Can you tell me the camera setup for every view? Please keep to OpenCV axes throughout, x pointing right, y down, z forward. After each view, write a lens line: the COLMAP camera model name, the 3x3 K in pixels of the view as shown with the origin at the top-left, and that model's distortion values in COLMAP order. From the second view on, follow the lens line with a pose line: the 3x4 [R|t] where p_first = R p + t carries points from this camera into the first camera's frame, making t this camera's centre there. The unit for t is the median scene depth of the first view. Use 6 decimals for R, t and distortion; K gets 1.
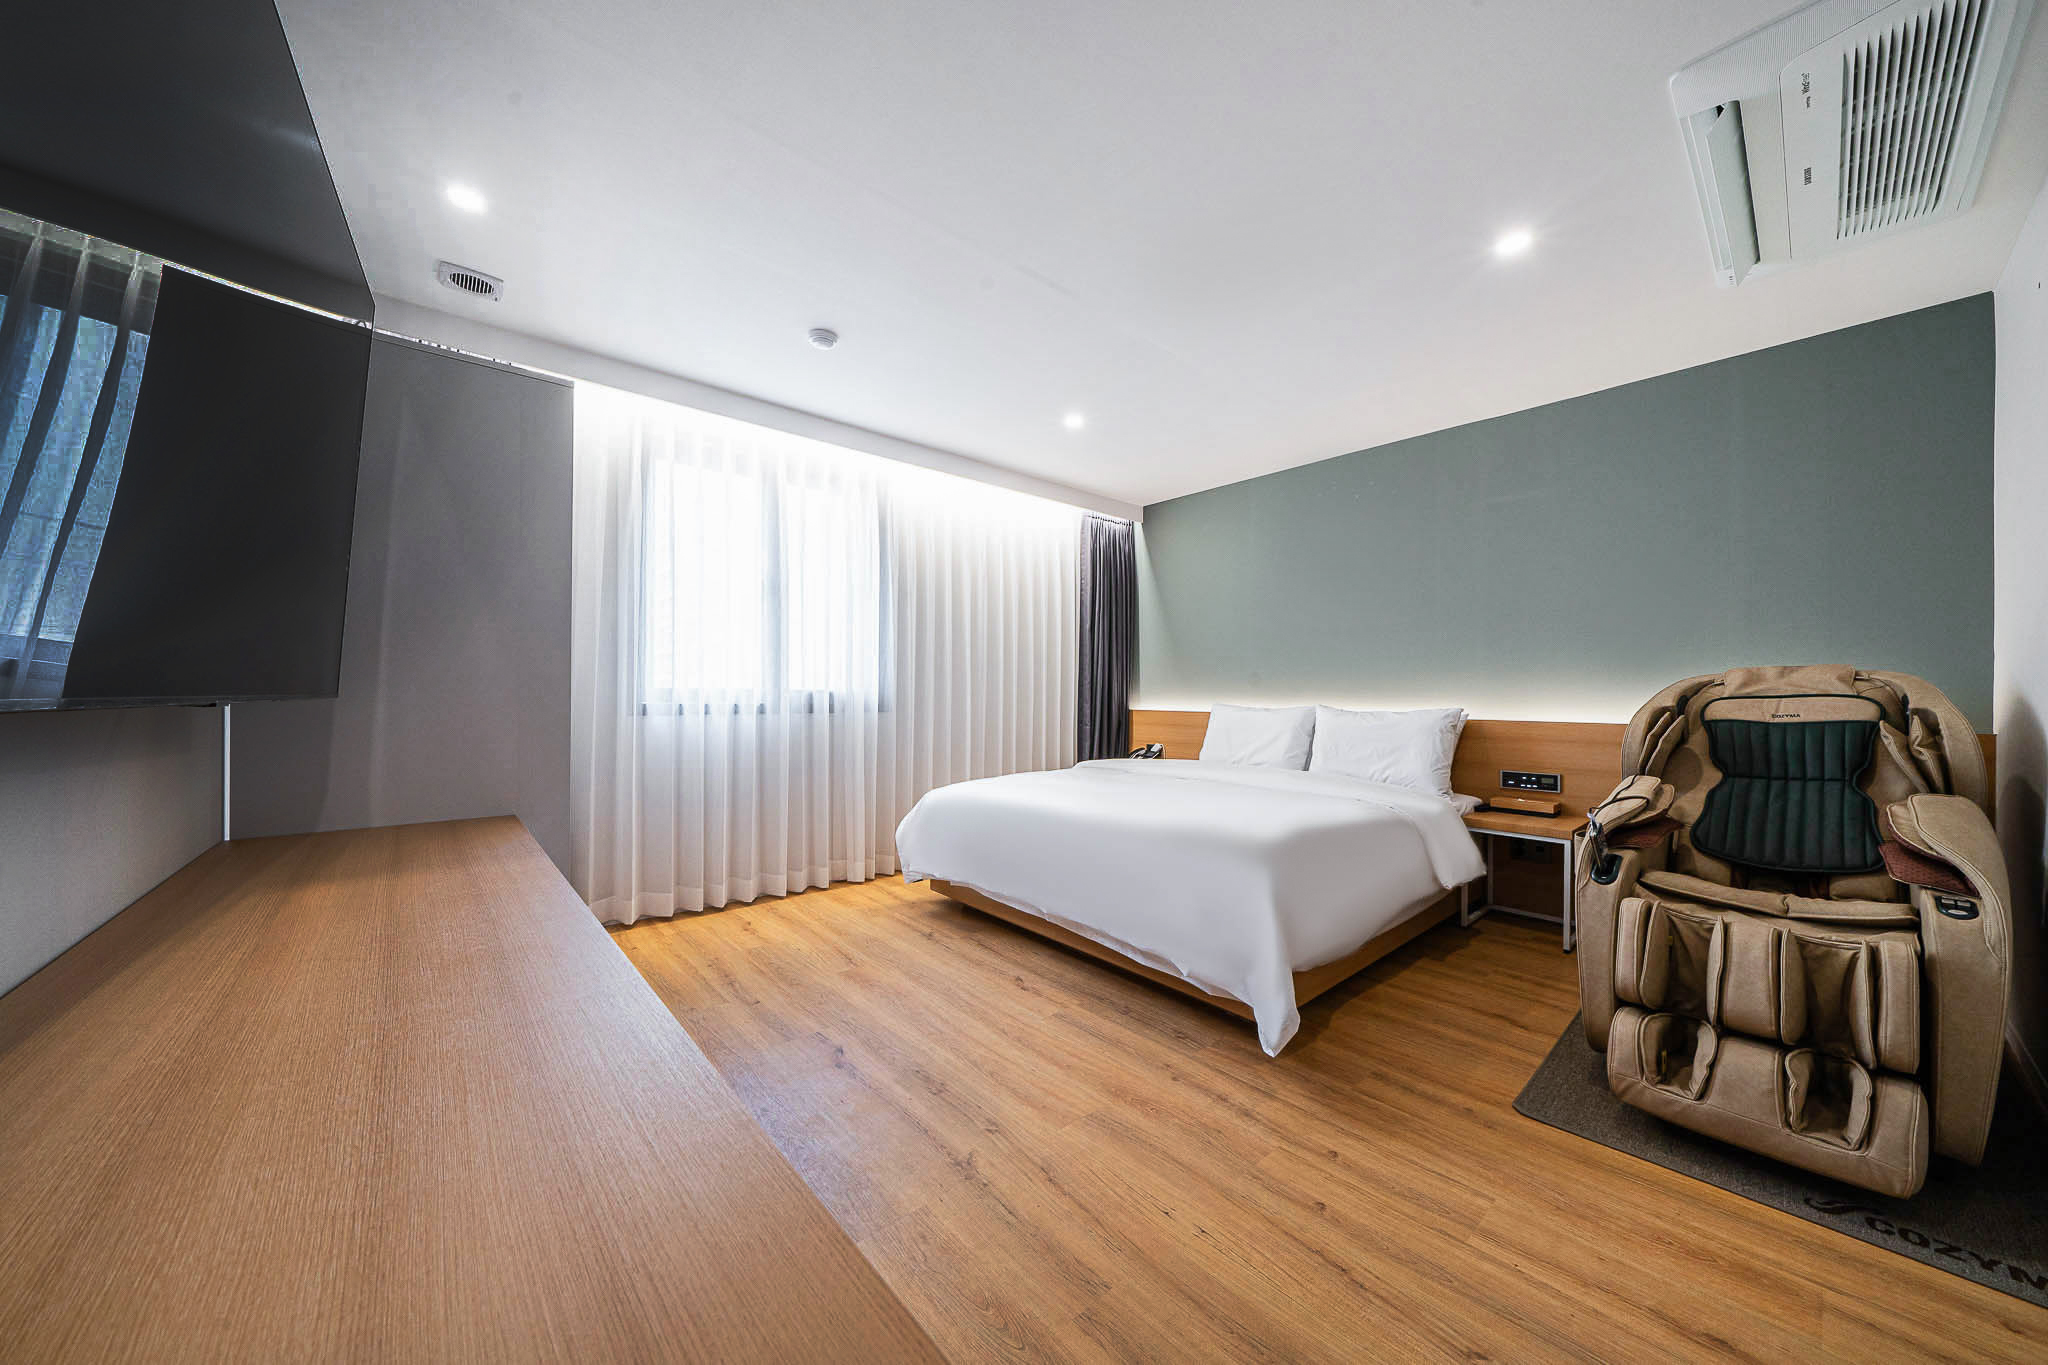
lens RADIAL K [[683.7, 0, 1023.3], [0, 683.7, 693.1], [0, 0, 1]] dist [-0.005586, -0.000039]
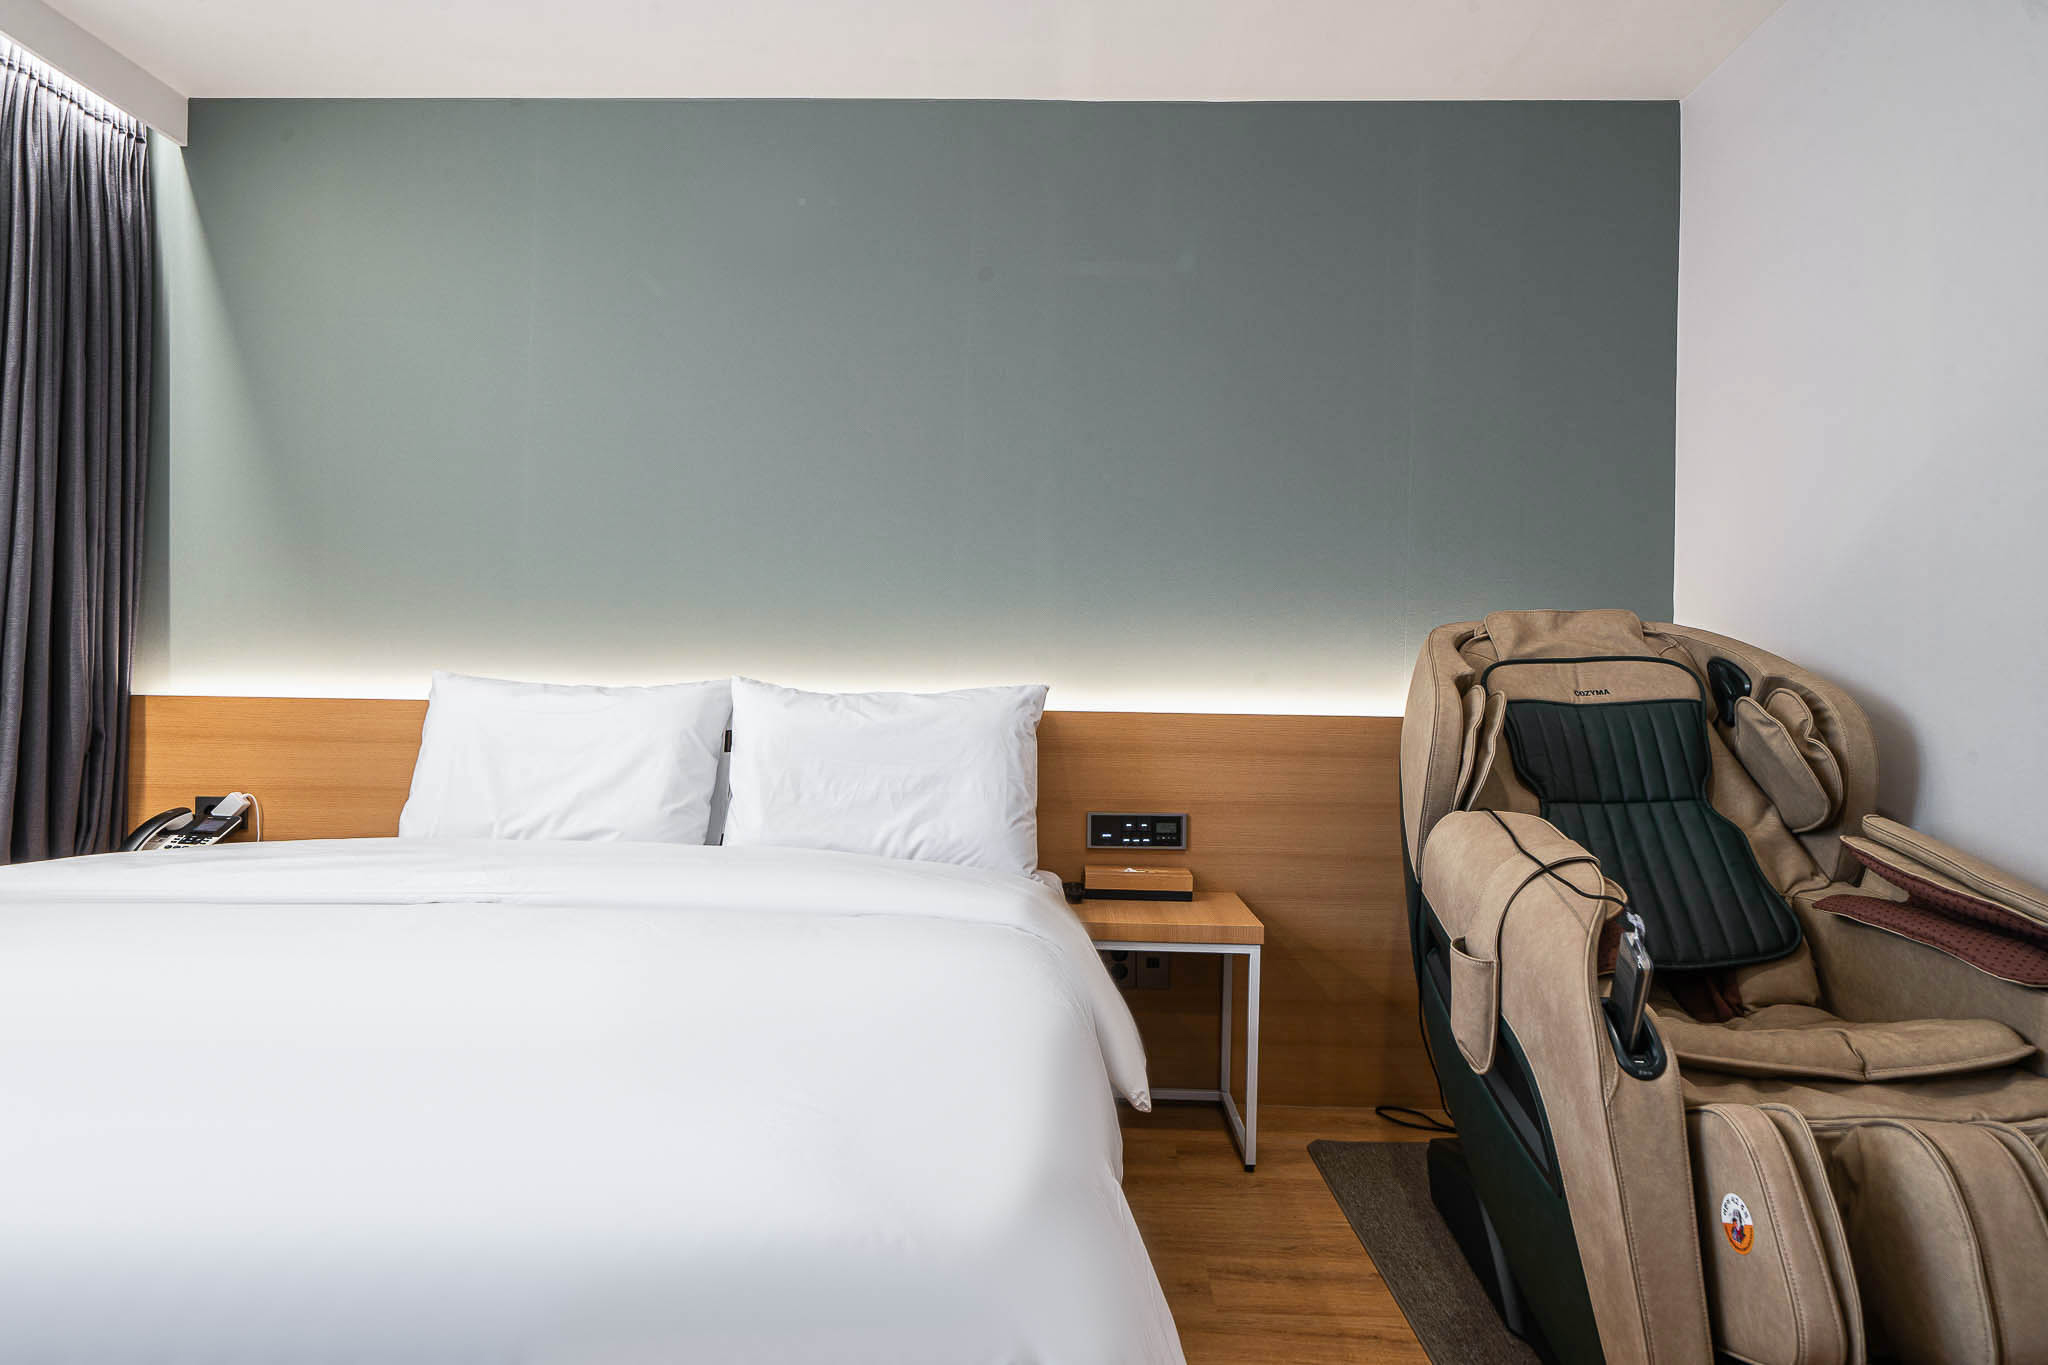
lens RADIAL K [[1268.7, 0, 1066.7], [0, 1268.7, 649.6], [0, 0, 1]] dist [0.013066, 0.002983]
pose [[0.669265, 0.023087, 0.742665, 0.002886], [-0.009859, 0.999705, -0.022193, 0.019599], [-0.742958, 0.007531, 0.669295, 0.468985]]
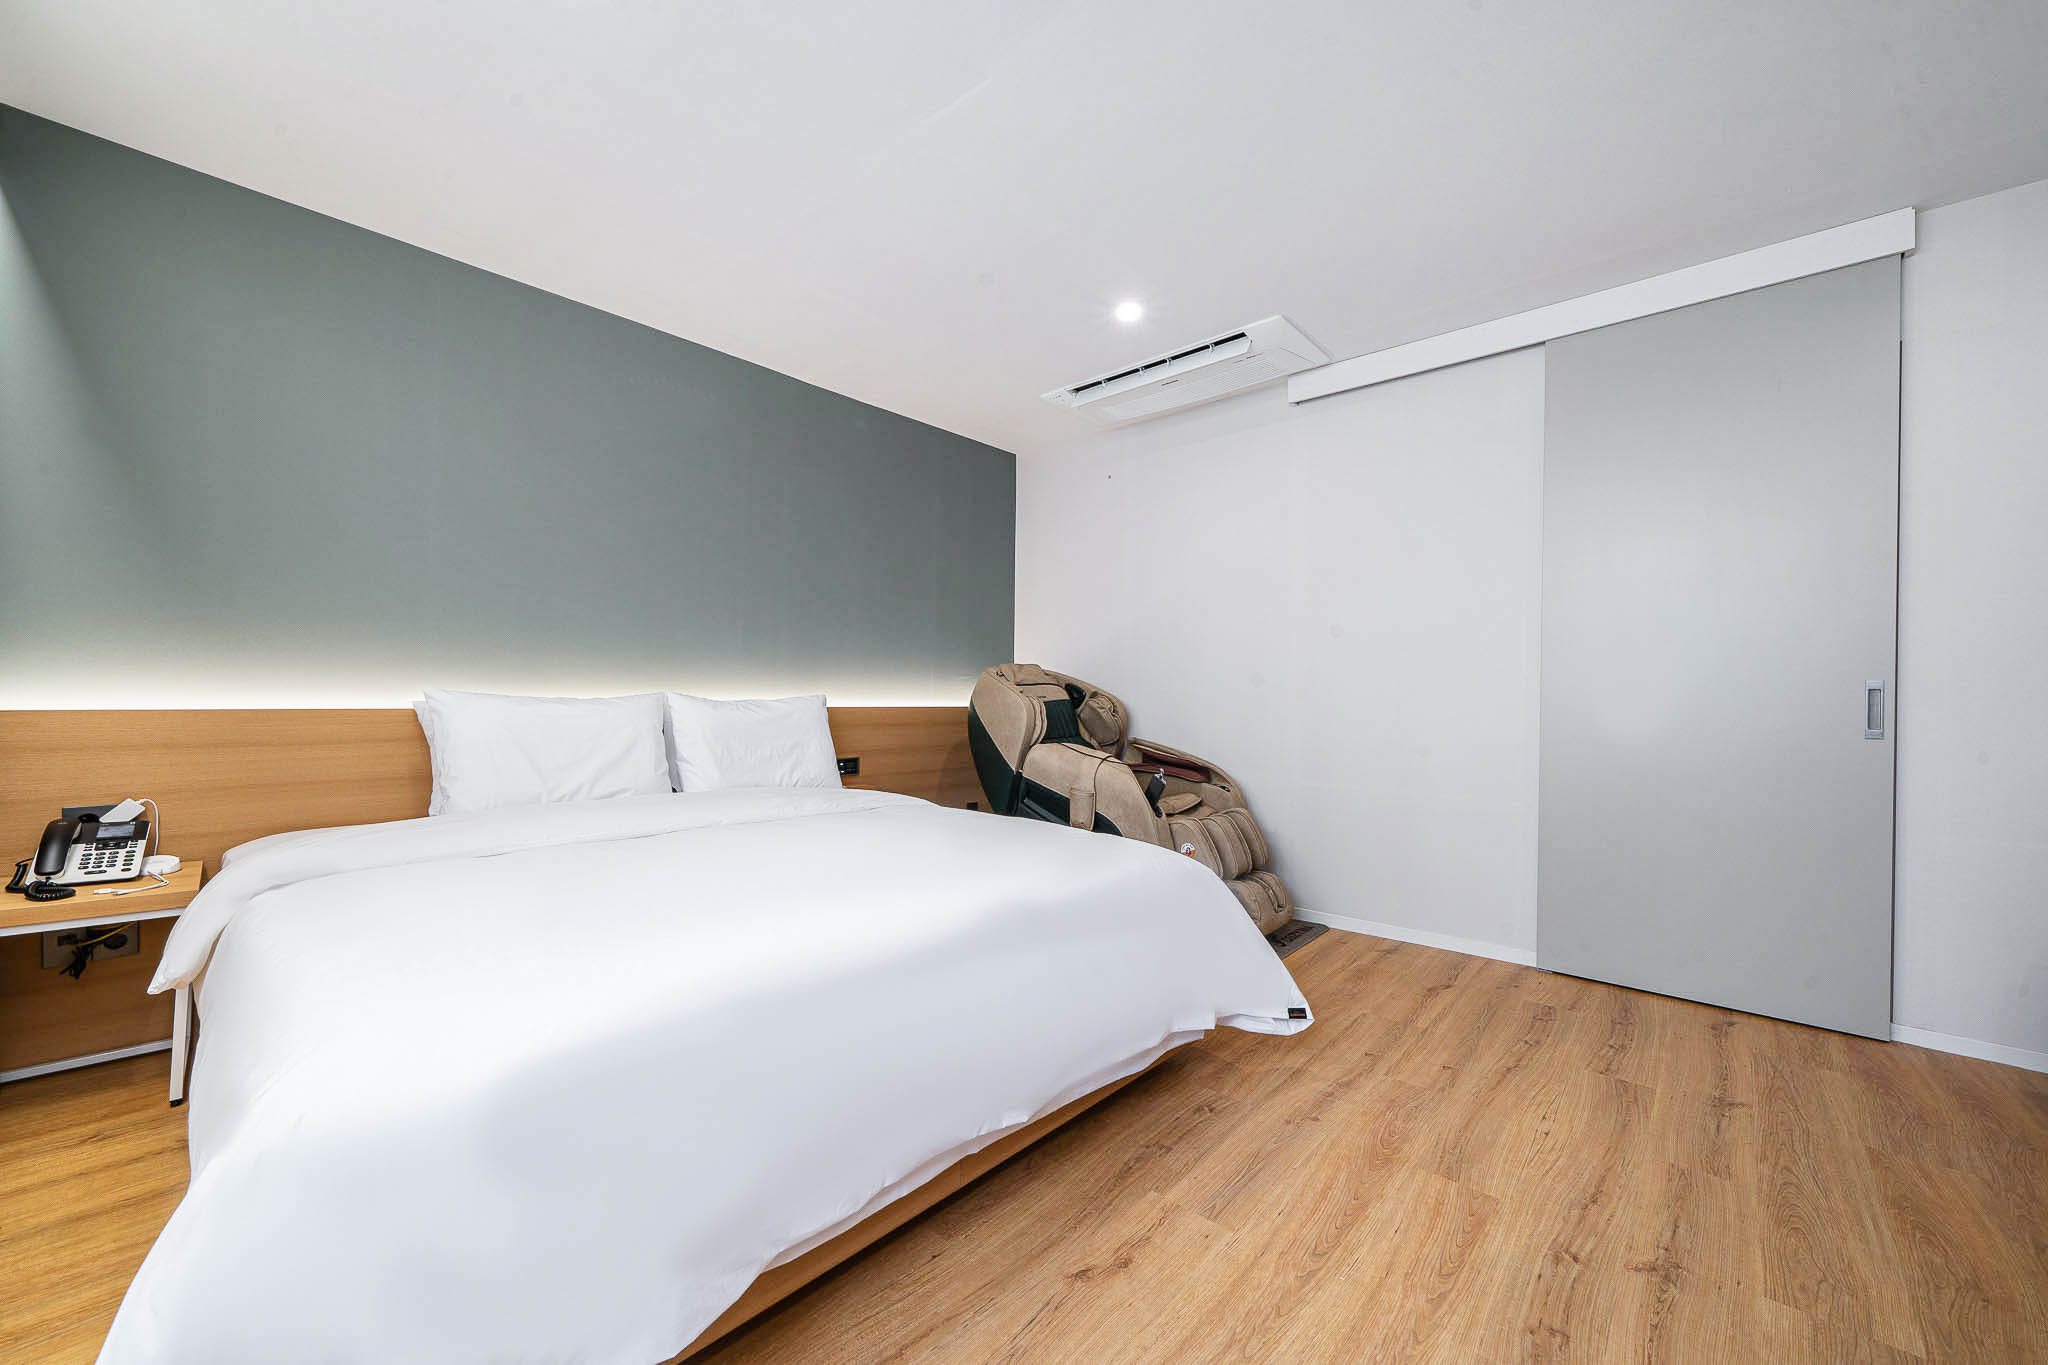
lens RADIAL K [[803.8, 0, 1027.5], [0, 803.8, 685.3], [0, 0, 1]] dist [-0.005831, -0.000853]
pose [[-0.117814, 0.006169, 0.993017, -0.507219], [0.000878, 0.999981, -0.006108, 0.022499], [-0.993035, 0.000152, -0.117817, 1.027441]]
